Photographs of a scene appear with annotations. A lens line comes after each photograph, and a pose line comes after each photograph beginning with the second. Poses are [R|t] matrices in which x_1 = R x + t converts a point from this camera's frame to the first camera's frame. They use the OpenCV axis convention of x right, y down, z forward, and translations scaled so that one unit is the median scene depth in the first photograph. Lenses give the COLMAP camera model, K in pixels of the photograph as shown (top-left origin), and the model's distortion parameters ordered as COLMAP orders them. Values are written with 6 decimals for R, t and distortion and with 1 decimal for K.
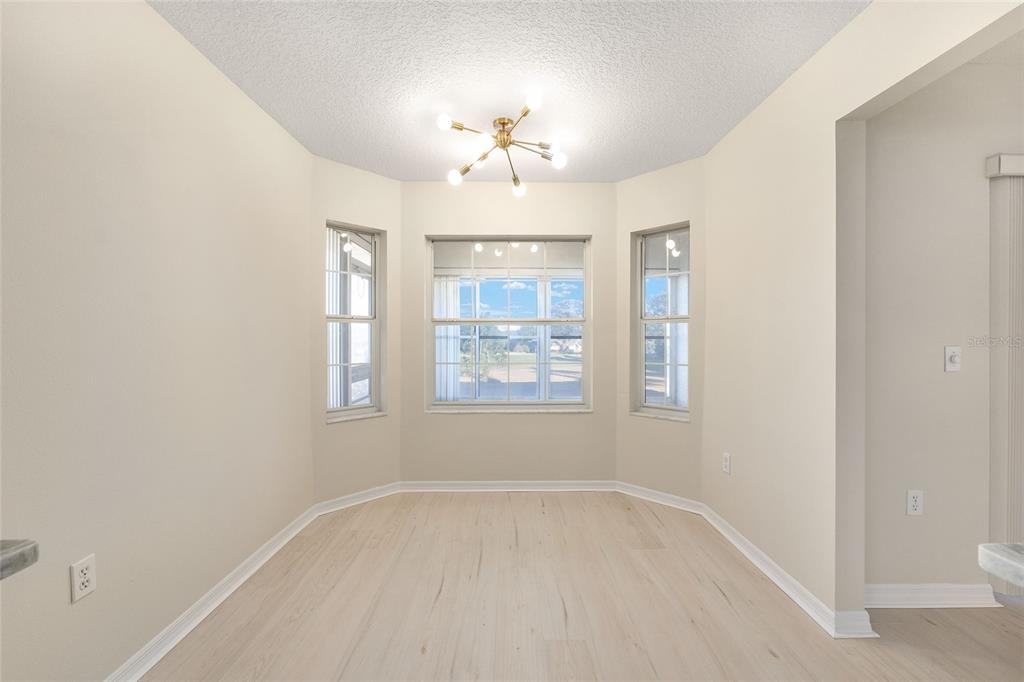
lens RADIAL K [[411.1, 0, 514.3], [0, 411.1, 338.2], [0, 0, 1]] dist [0.000355, 0.000152]
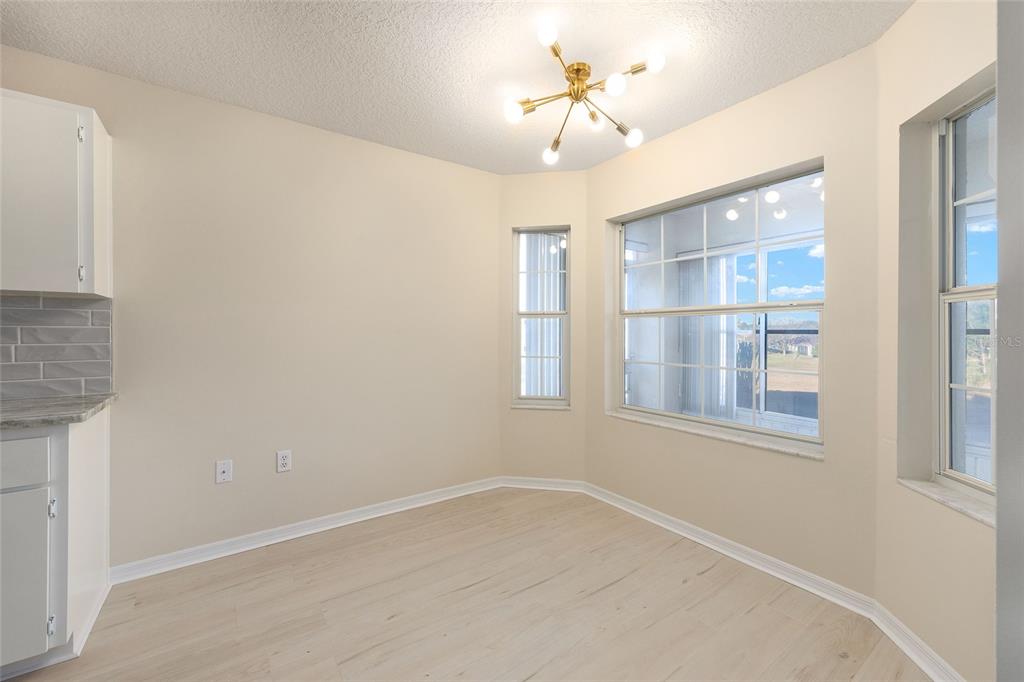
lens RADIAL K [[412.7, 0, 512.9], [0, 412.7, 333.7], [0, 0, 1]] dist [-0.001139, 0.000094]
pose [[0.570337, 0.000965, -0.821410, 0.434739], [-0.001508, 0.999999, 0.000128, 0.002186], [0.821409, 0.001165, 0.570338, 0.320755]]
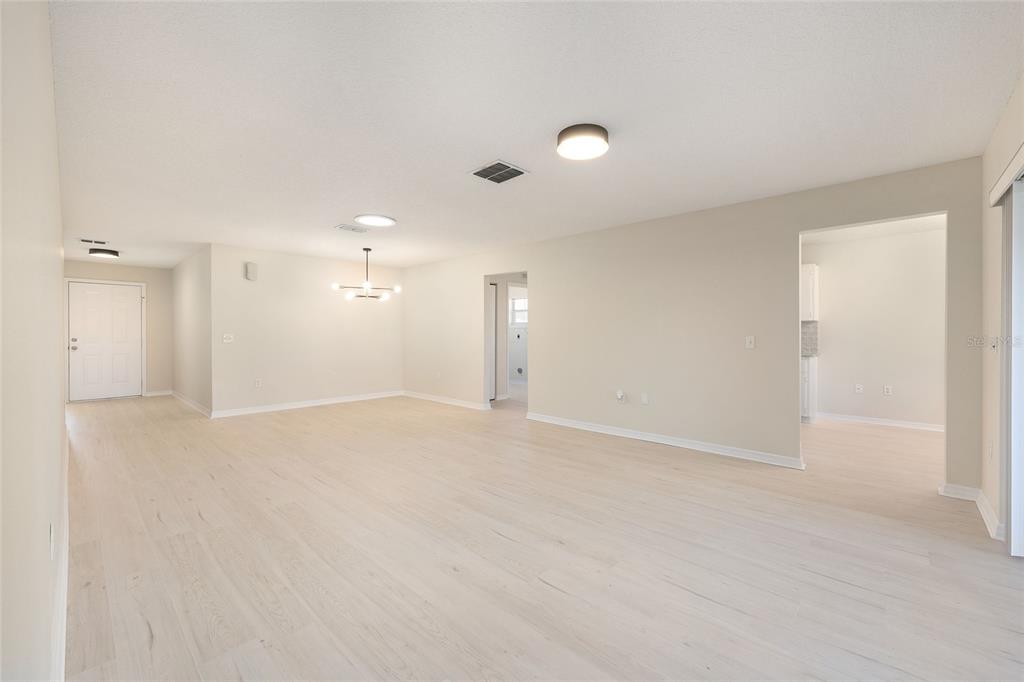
lens RADIAL K [[412.7, 0, 512.9], [0, 412.7, 333.7], [0, 0, 1]] dist [-0.001139, 0.000094]
pose [[-0.692195, 0.004645, -0.721696, 1.834378], [0.001034, 0.999985, 0.005445, -0.004336], [0.721710, 0.003023, -0.692189, 0.468226]]
